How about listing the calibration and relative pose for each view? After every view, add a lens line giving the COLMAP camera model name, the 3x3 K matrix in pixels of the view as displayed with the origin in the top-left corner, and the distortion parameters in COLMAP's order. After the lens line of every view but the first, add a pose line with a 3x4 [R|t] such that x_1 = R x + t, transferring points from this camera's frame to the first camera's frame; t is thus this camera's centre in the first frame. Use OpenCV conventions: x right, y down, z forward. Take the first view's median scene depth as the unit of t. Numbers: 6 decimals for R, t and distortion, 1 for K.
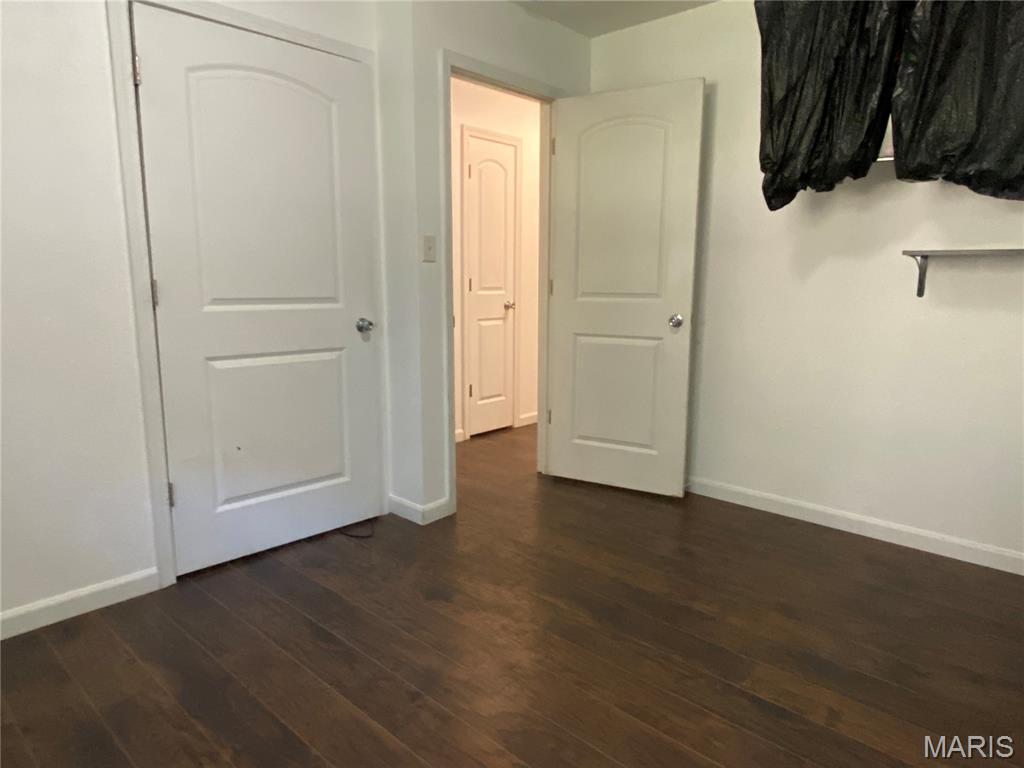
lens RADIAL K [[640.4, 0, 512.0], [0, 640.4, 384.0], [0, 0, 1]] dist [0.014247, -0.002623]
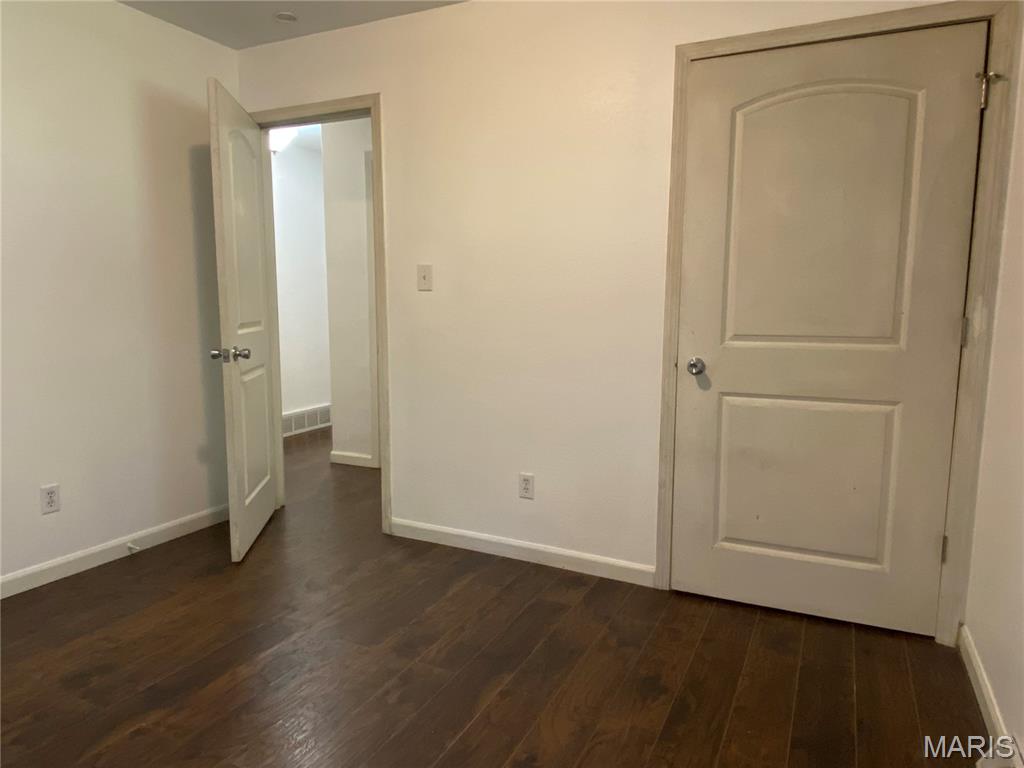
lens RADIAL K [[619.9, 0, 513.6], [0, 619.9, 398.0], [0, 0, 1]] dist [0.002361, -0.000266]
pose [[0.291660, 0.128586, -0.947840, 0.388111], [-0.162711, 0.983150, 0.083308, -0.062161], [0.942581, 0.129926, 0.307668, 0.405220]]
